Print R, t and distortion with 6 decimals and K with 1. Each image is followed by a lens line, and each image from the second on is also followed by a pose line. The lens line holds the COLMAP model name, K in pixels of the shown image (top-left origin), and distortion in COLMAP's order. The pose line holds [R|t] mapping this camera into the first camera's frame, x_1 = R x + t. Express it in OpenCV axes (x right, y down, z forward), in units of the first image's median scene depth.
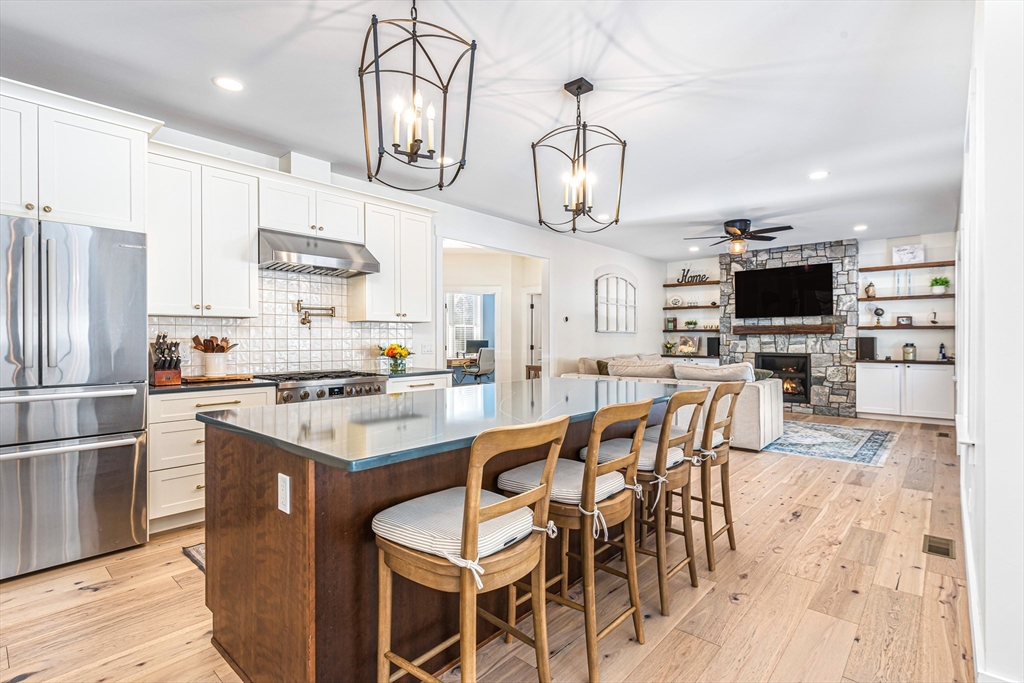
lens RADIAL K [[473.4, 0, 513.6], [0, 473.4, 342.3], [0, 0, 1]] dist [-0.001819, -0.000537]
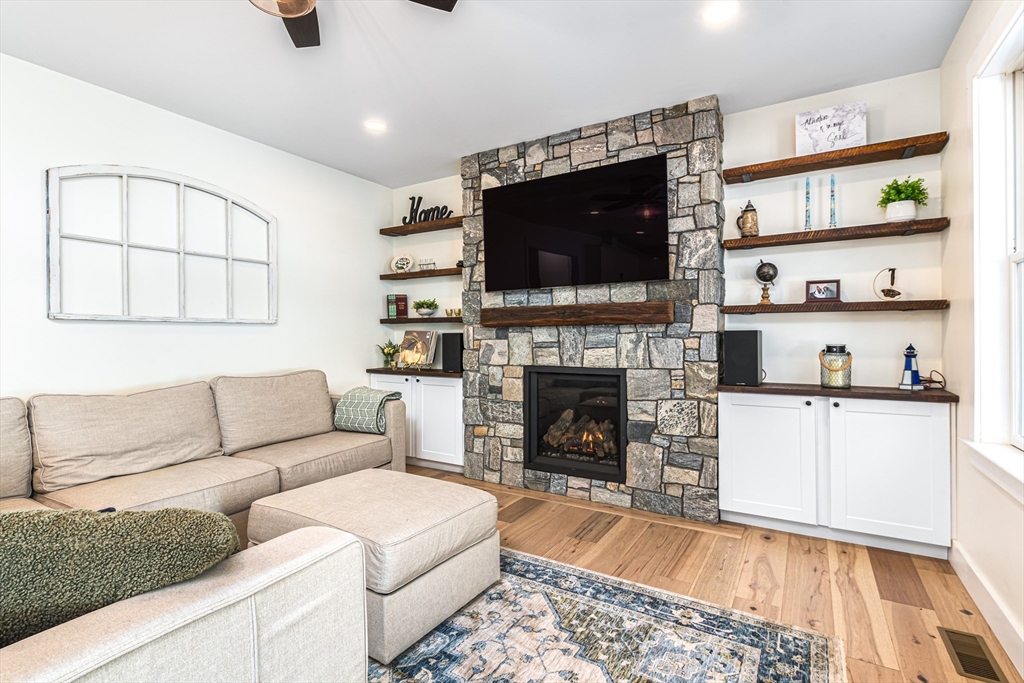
lens RADIAL K [[473.4, 0, 504.0], [0, 473.4, 339.4], [0, 0, 1]] dist [-0.001819, -0.000537]
pose [[0.986506, -0.006673, 0.163589, 0.458881], [0.006692, 0.999978, 0.000433, -0.004808], [-0.163589, 0.000667, 0.986528, 0.604706]]
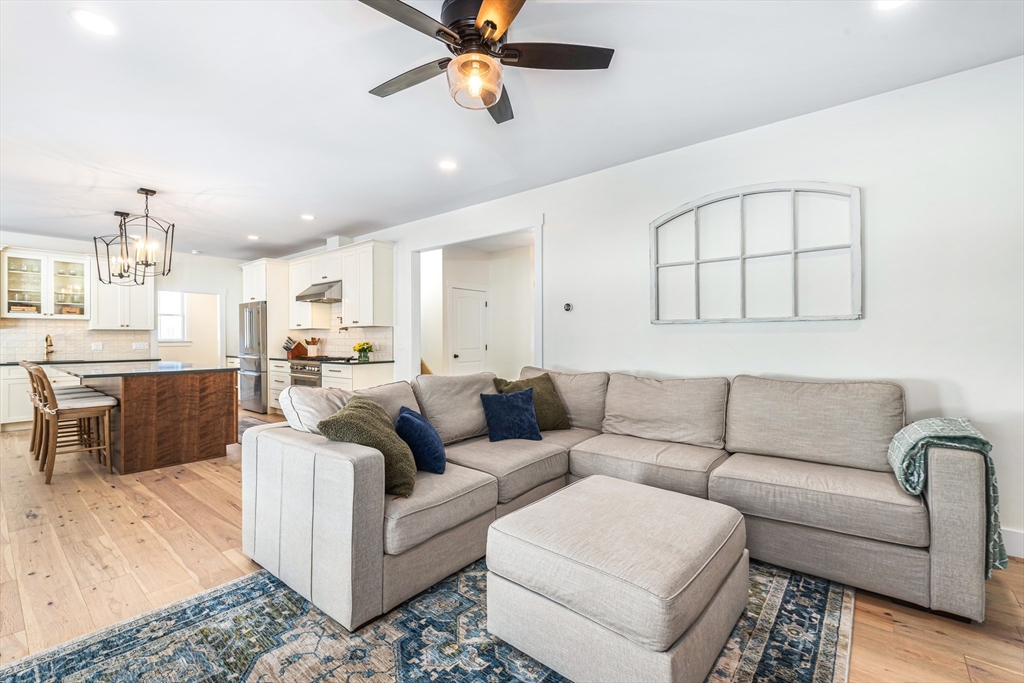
lens RADIAL K [[445.8, 0, 512.3], [0, 445.8, 336.1], [0, 0, 1]] dist [0.002871, -0.000060]
pose [[0.047186, 0.000260, -0.998886, 0.669266], [0.000382, 1.000000, 0.000278, -0.008722], [0.998886, -0.000395, 0.047186, 0.827409]]
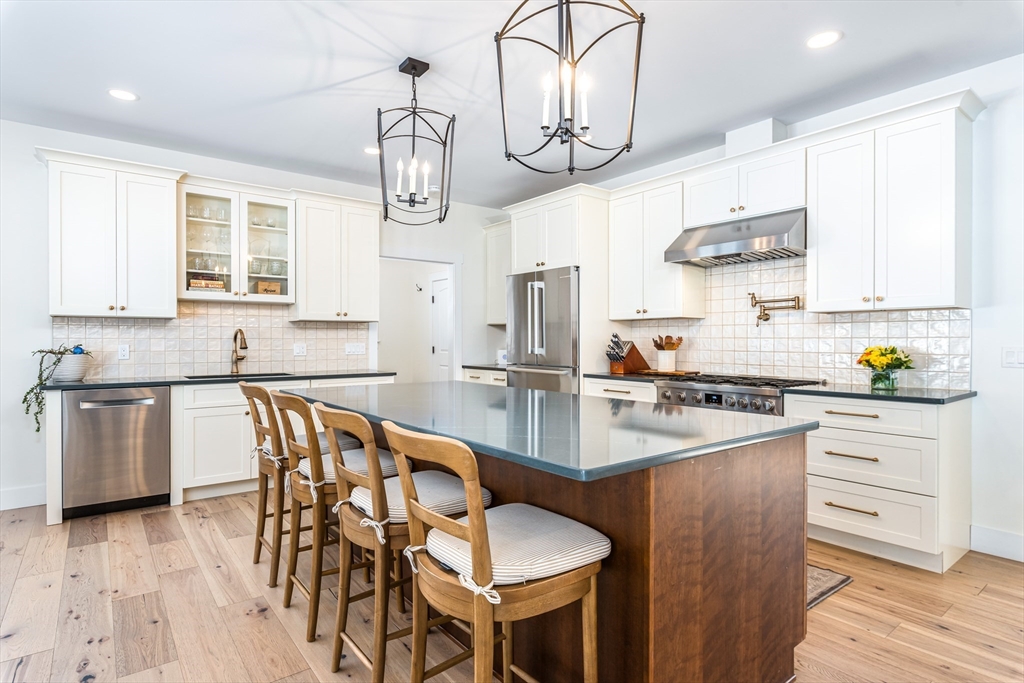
lens RADIAL K [[543.8, 0, 505.1], [0, 543.8, 340.6], [0, 0, 1]] dist [0.000859, -0.000035]
pose [[-0.175042, 0.009236, -0.984518, 0.318581], [-0.003004, 0.999946, 0.009915, -0.005679], [0.984556, 0.004693, -0.175005, 0.381401]]
